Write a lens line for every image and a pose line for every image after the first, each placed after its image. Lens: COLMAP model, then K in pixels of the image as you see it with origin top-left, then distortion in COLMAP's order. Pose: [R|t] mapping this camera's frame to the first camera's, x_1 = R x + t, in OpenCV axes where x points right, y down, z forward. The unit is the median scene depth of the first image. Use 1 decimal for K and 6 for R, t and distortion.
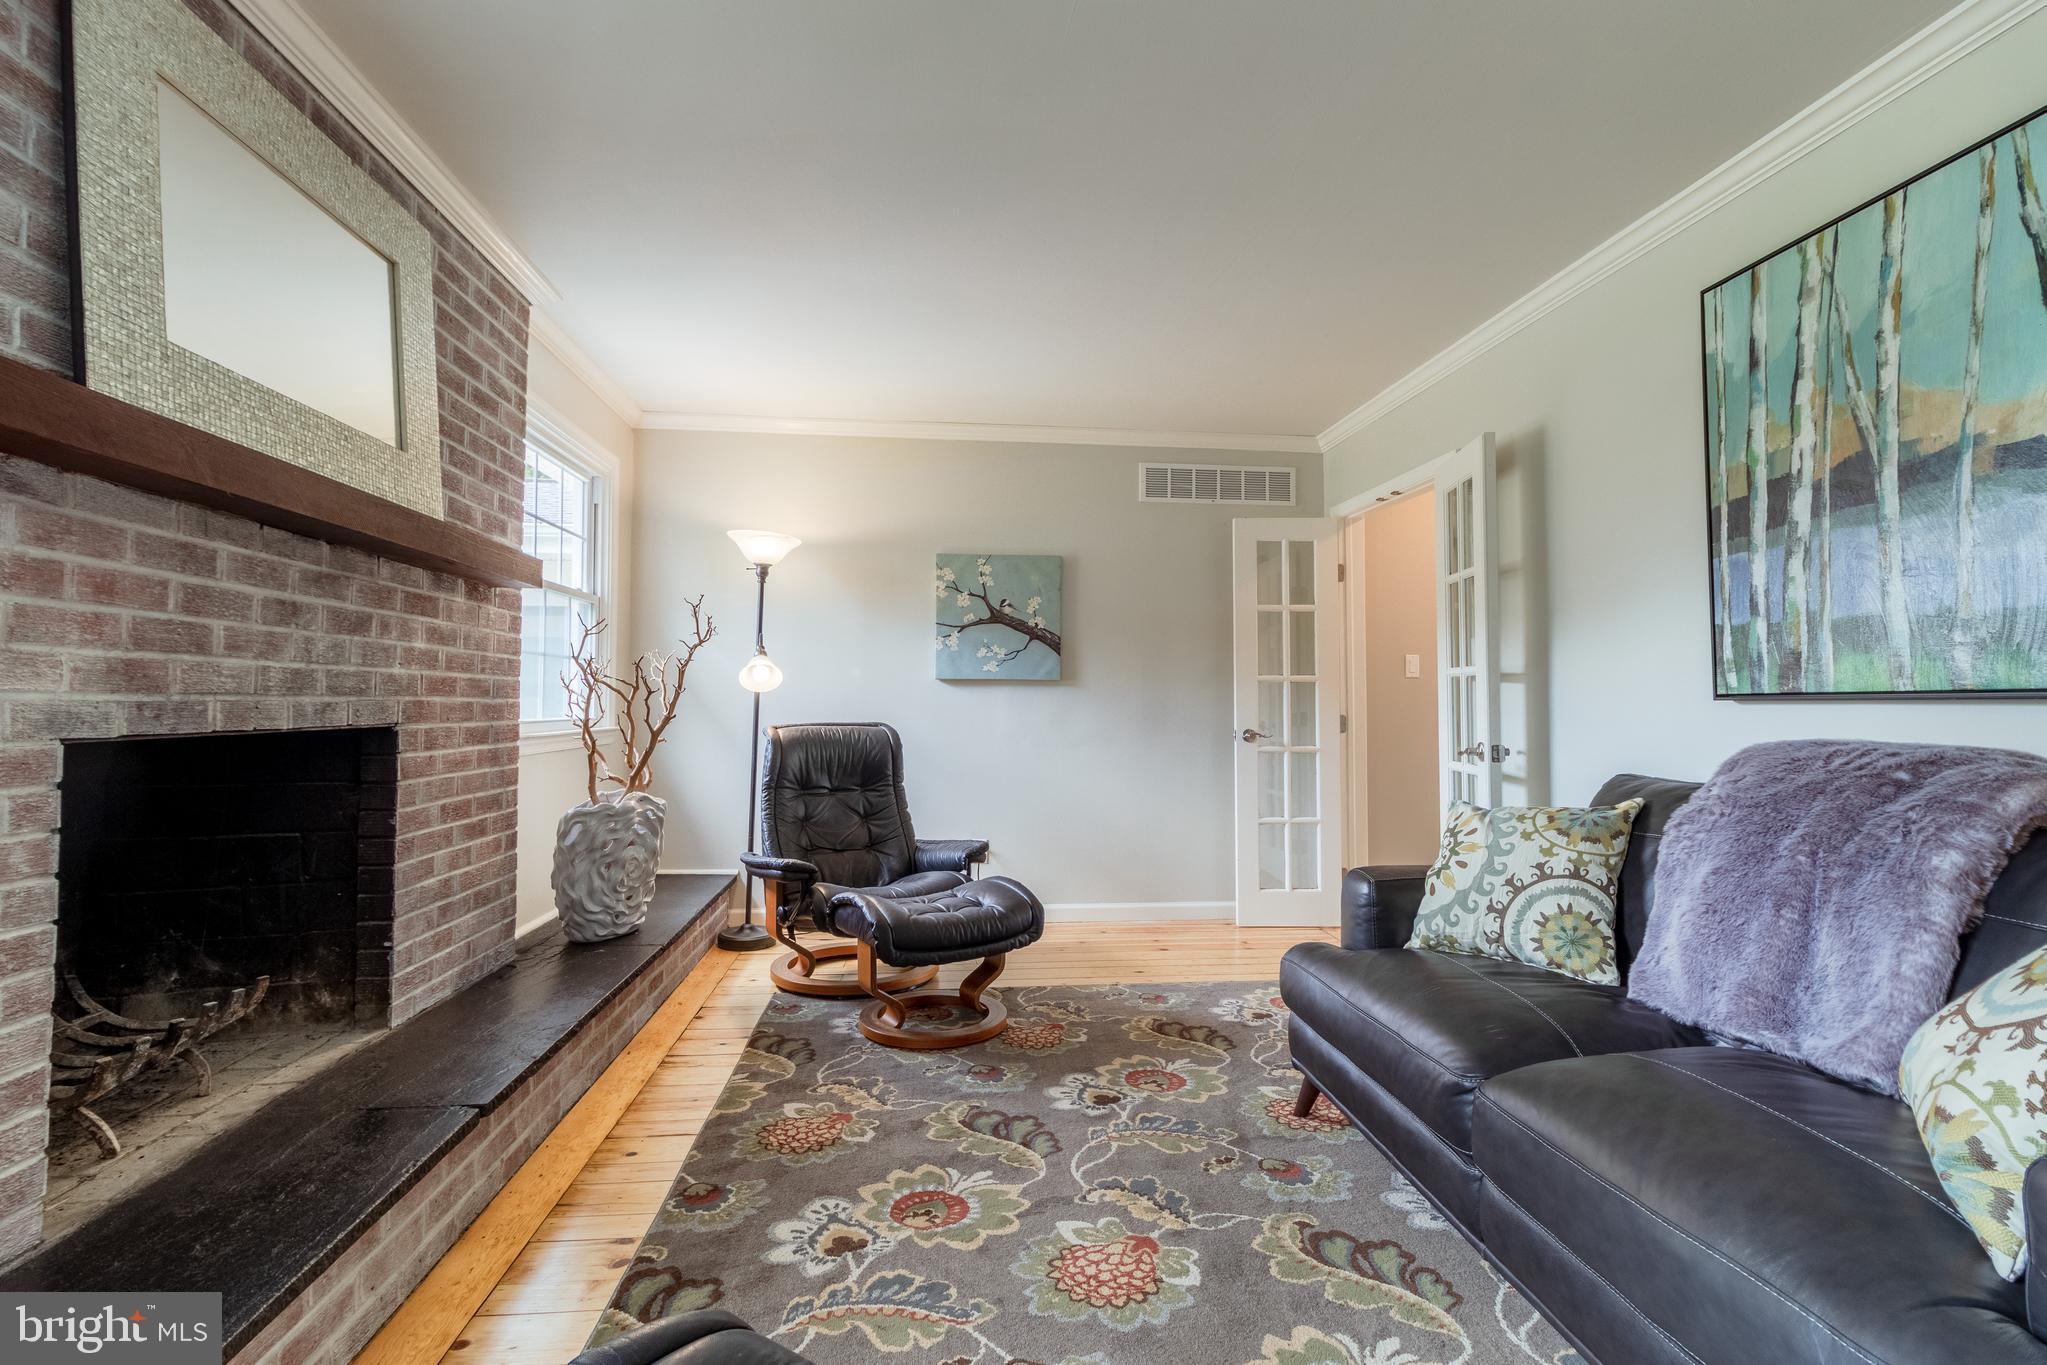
lens RADIAL K [[946.9, 0, 1025.7], [0, 946.9, 668.5], [0, 0, 1]] dist [0.001689, 0.000582]
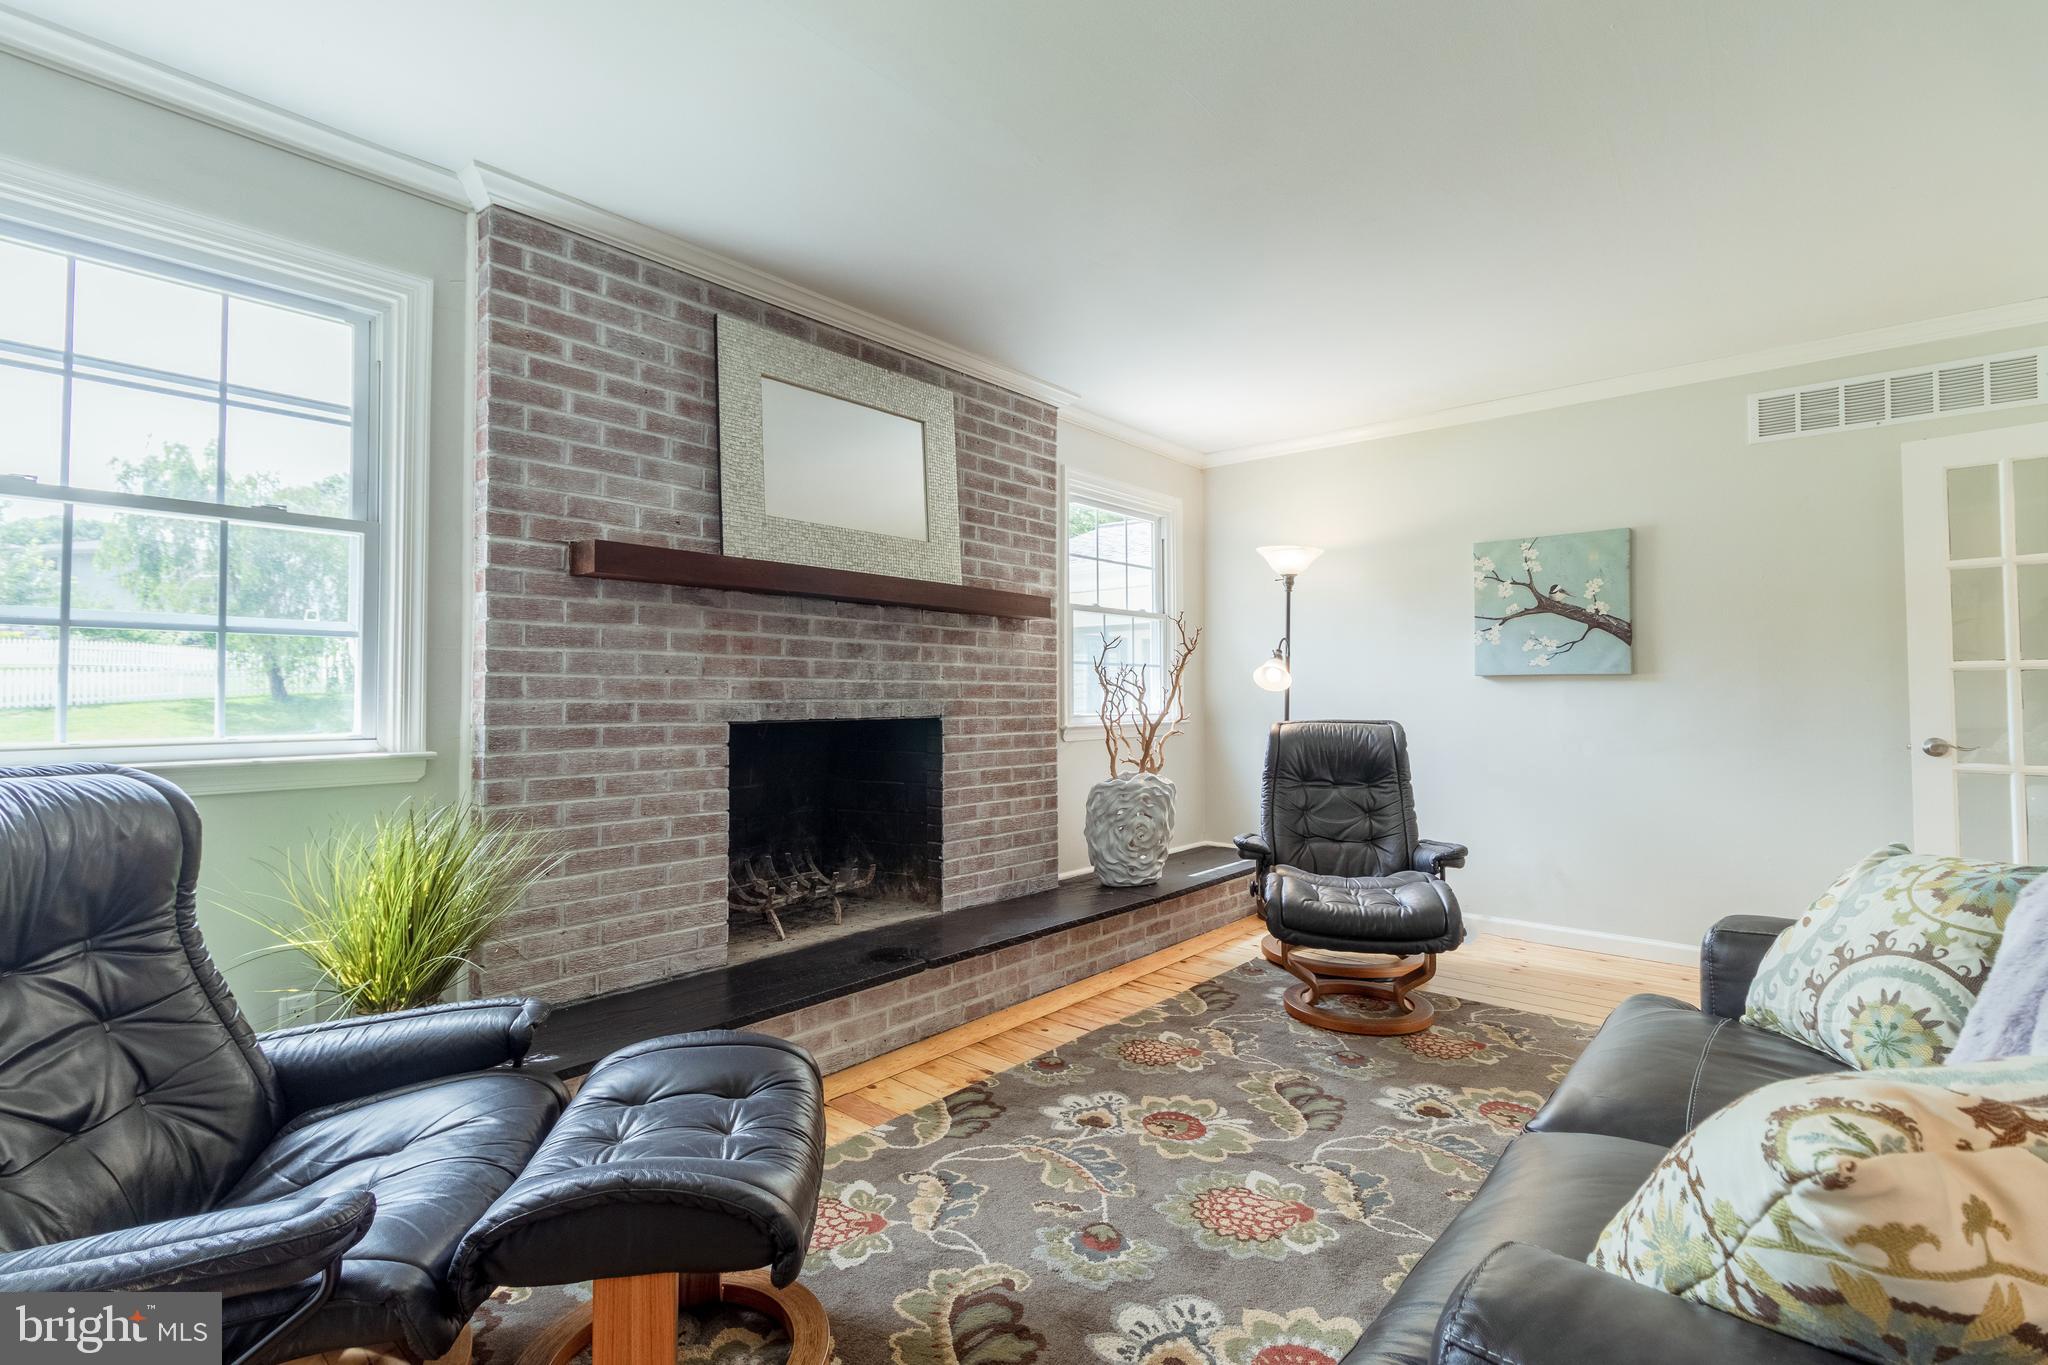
lens RADIAL K [[947.3, 0, 1026.2], [0, 947.3, 668.5], [0, 0, 1]] dist [0.001689, 0.000582]
pose [[0.686199, -0.024394, -0.727004, 0.624030], [0.028763, 0.999566, -0.006390, -0.006179], [0.726845, -0.016526, 0.686603, 0.045246]]
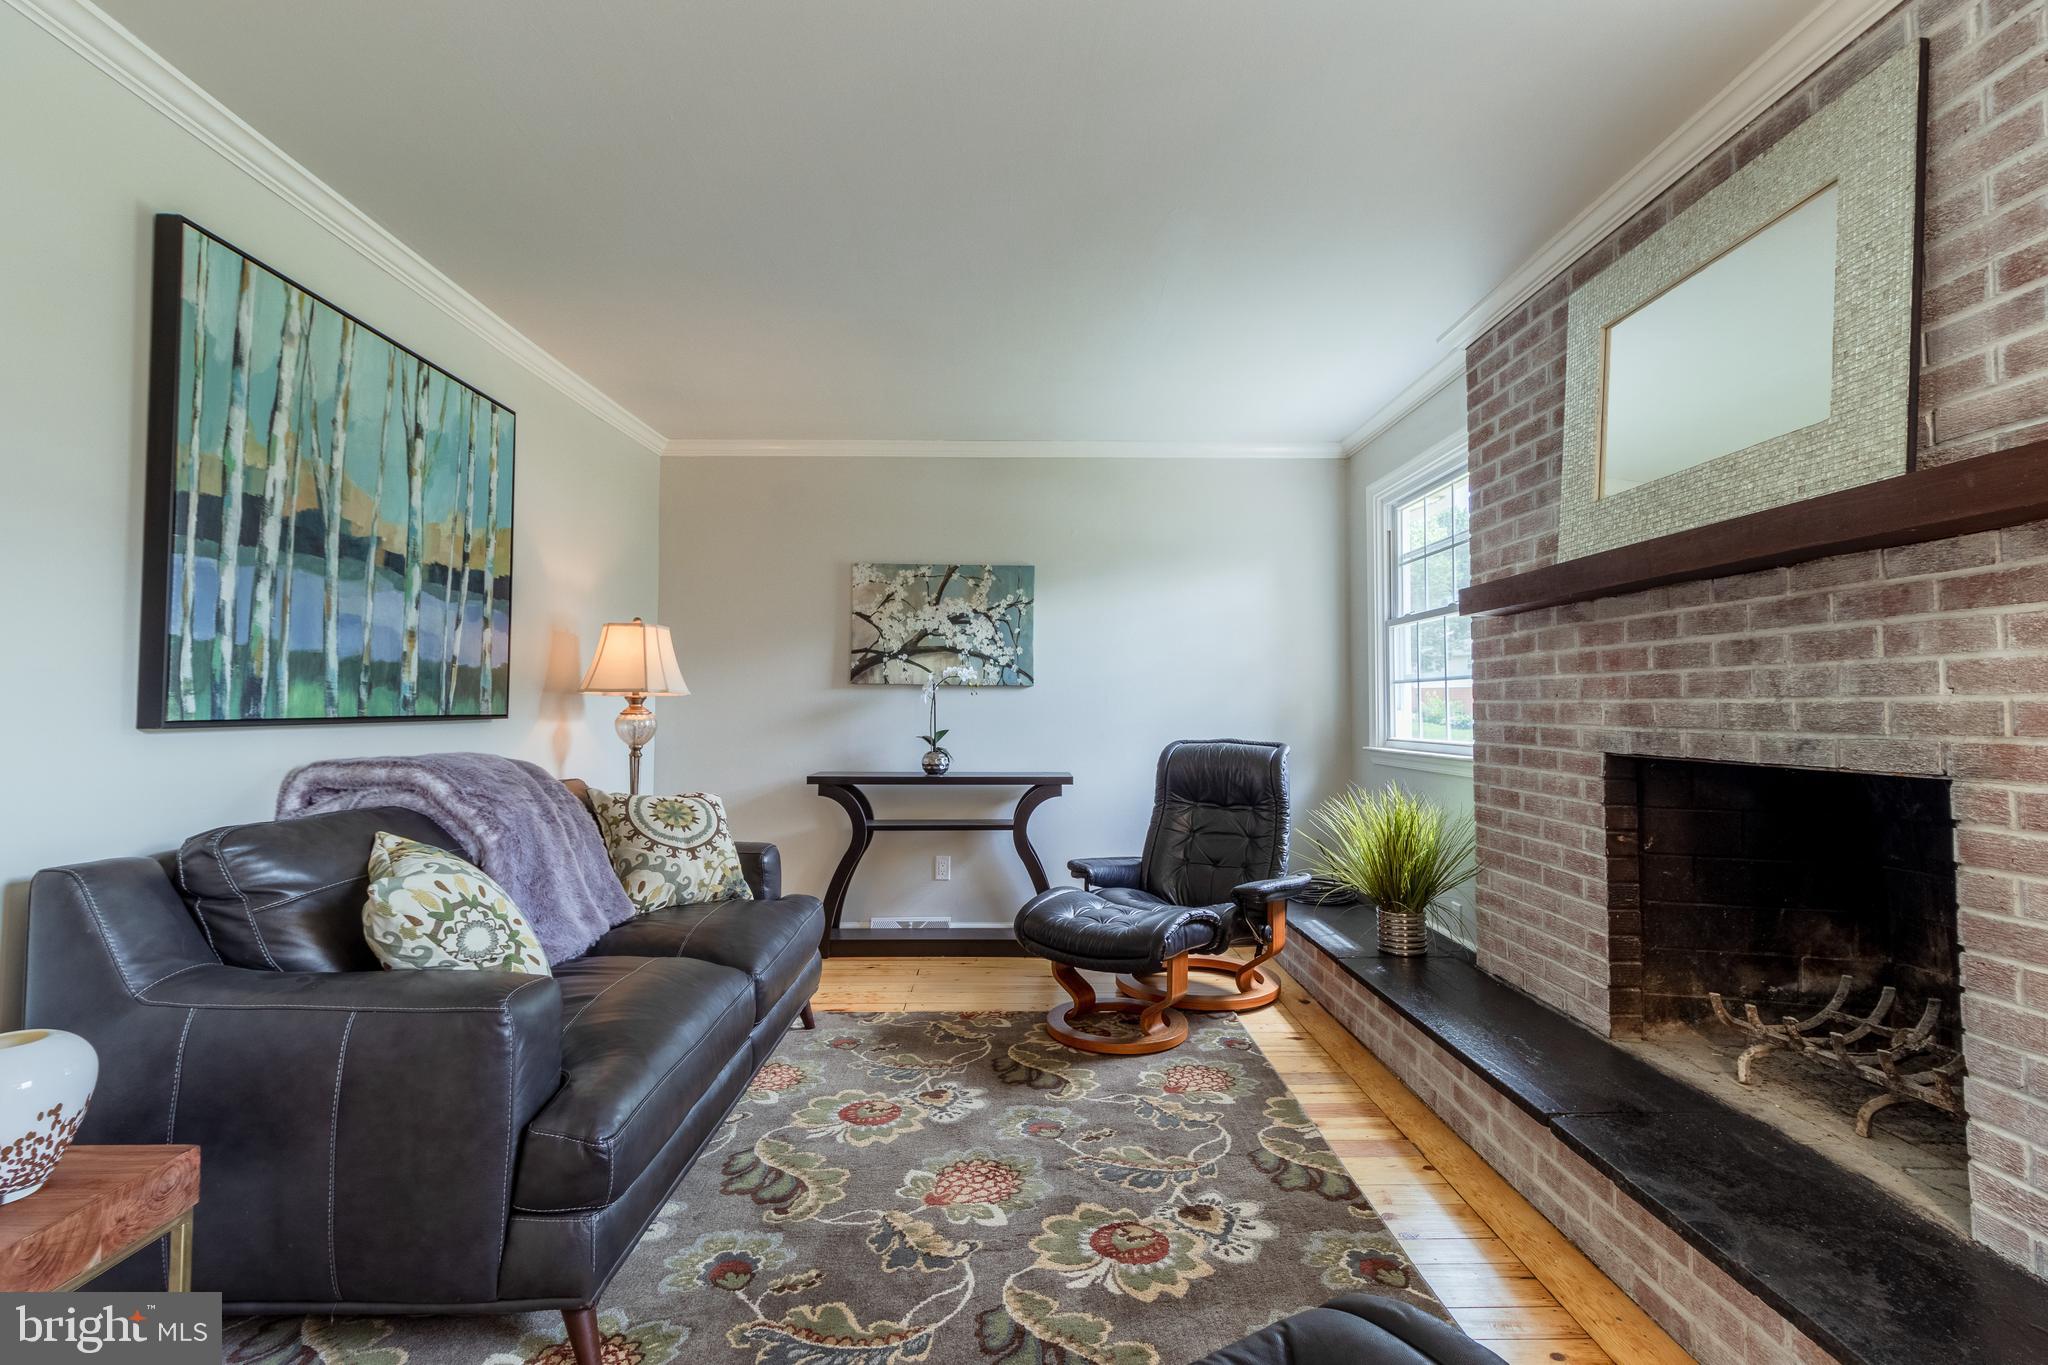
lens RADIAL K [[947.3, 0, 1026.2], [0, 947.3, 668.5], [0, 0, 1]] dist [0.001689, 0.000582]
pose [[-0.996366, -0.001334, 0.085166, -0.072712], [-0.007840, 0.997069, -0.076108, 0.042499], [-0.084815, -0.076499, -0.993456, 1.941049]]
